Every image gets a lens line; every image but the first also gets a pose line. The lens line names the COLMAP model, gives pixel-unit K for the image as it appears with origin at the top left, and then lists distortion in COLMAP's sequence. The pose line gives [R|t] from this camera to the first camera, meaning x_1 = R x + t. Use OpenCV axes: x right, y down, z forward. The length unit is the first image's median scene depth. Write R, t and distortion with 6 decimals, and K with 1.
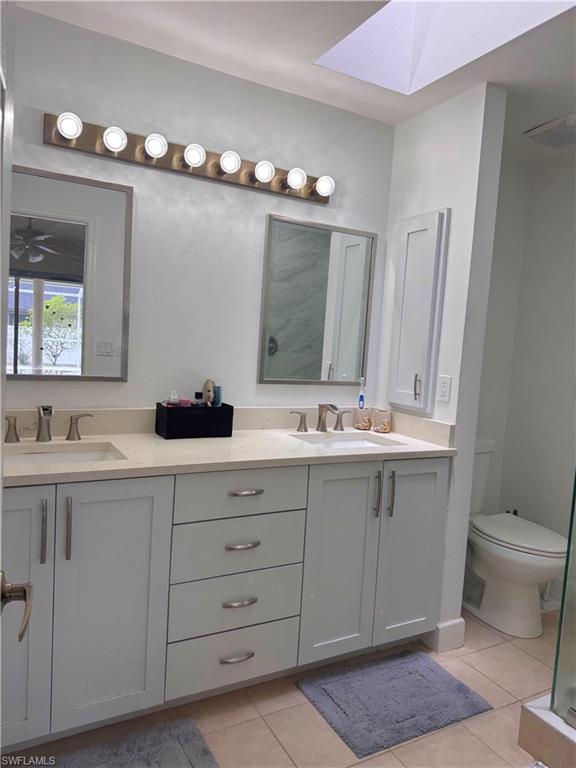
lens RADIAL K [[527.8, 0, 288.0], [0, 527.8, 384.0], [0, 0, 1]] dist [0.082402, -0.098839]
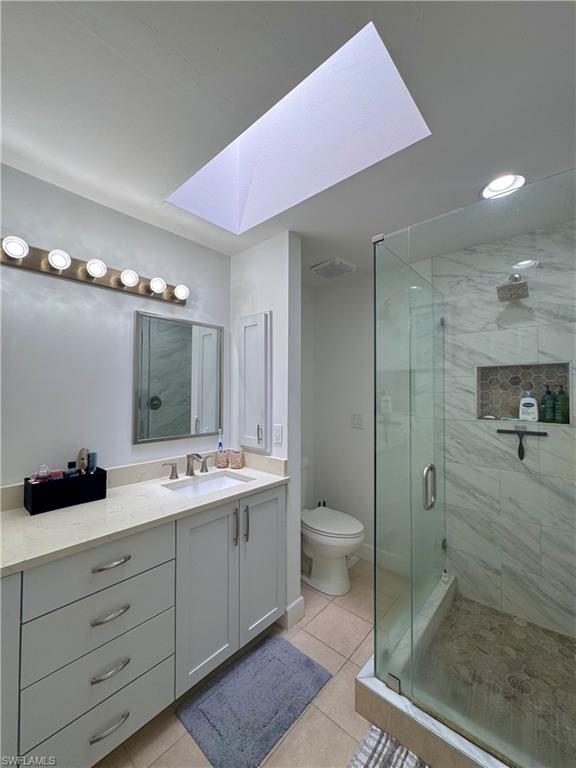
lens RADIAL K [[306.9, 0, 288.0], [0, 306.9, 384.0], [0, 0, 1]] dist [-0.001465, -0.000111]
pose [[0.938750, -0.050462, 0.340885, 0.046597], [0.082421, 0.993388, -0.079924, -0.056457], [-0.334597, 0.103124, 0.936702, 0.208593]]
